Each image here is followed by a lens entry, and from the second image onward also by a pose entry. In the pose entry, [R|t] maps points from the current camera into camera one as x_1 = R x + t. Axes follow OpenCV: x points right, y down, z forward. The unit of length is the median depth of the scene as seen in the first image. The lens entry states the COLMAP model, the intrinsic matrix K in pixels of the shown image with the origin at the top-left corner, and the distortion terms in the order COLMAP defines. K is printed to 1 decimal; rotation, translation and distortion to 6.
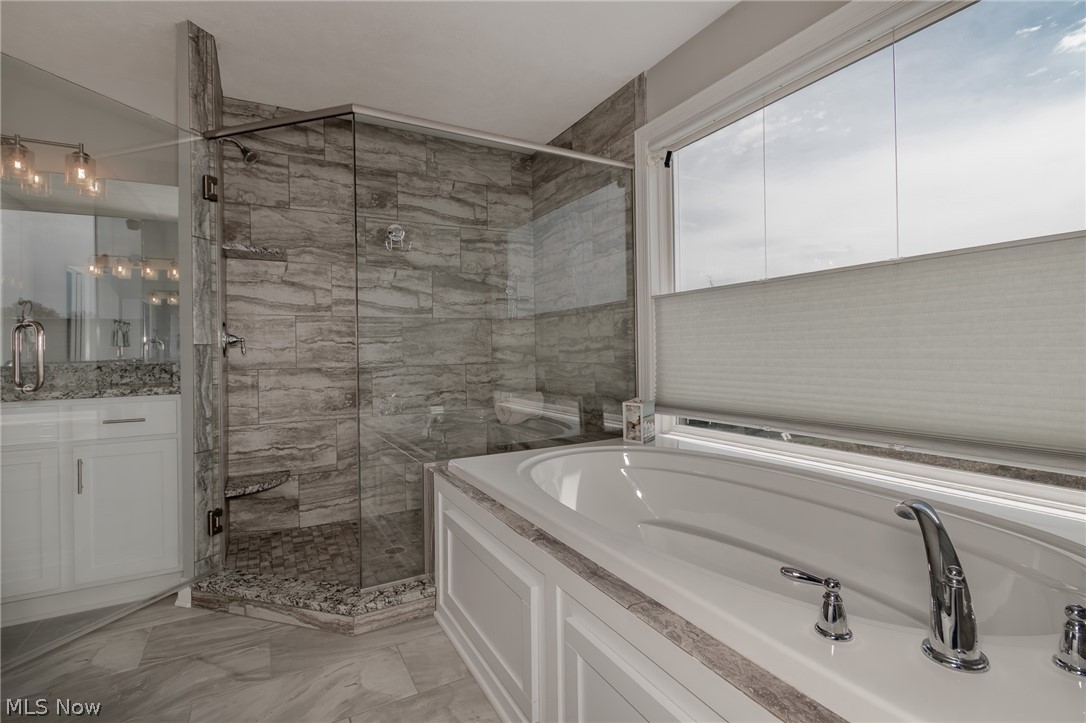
lens RADIAL K [[504.5, 0, 541.1], [0, 504.5, 355.1], [0, 0, 1]] dist [0.006277, -0.005000]
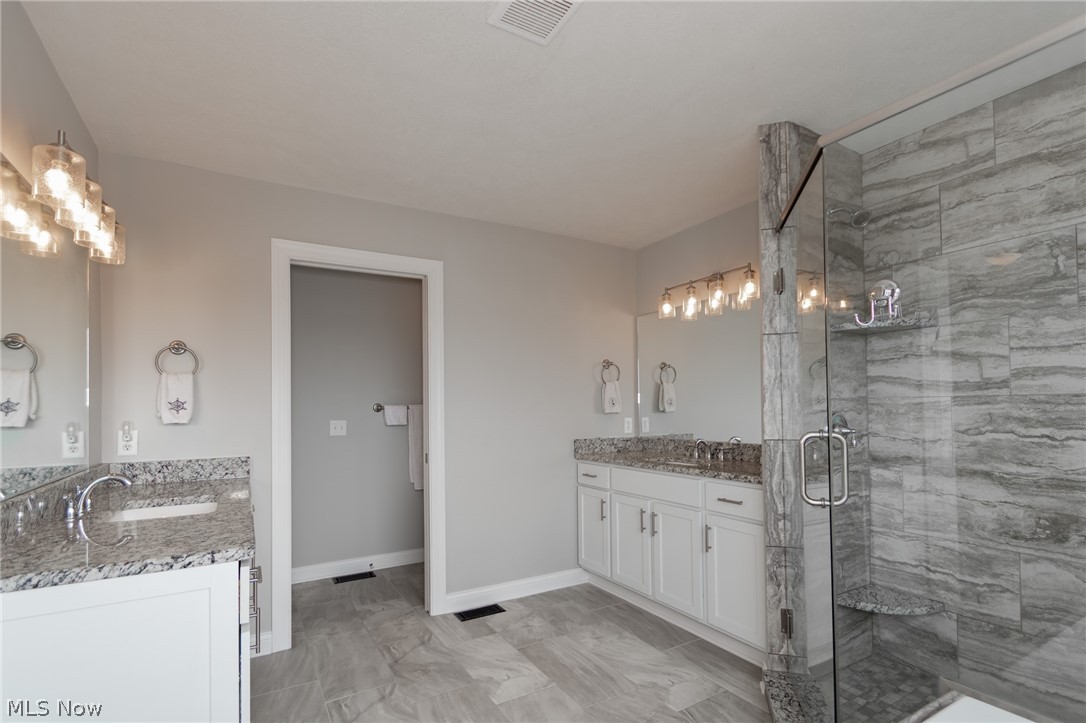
lens RADIAL K [[504.5, 0, 525.2], [0, 504.5, 403.6], [0, 0, 1]] dist [0.006277, -0.005000]
pose [[0.021247, 0.002351, -0.999771, 0.238906], [0.003042, 0.999992, 0.002416, -0.071794], [0.999770, -0.003093, 0.021240, 0.363266]]
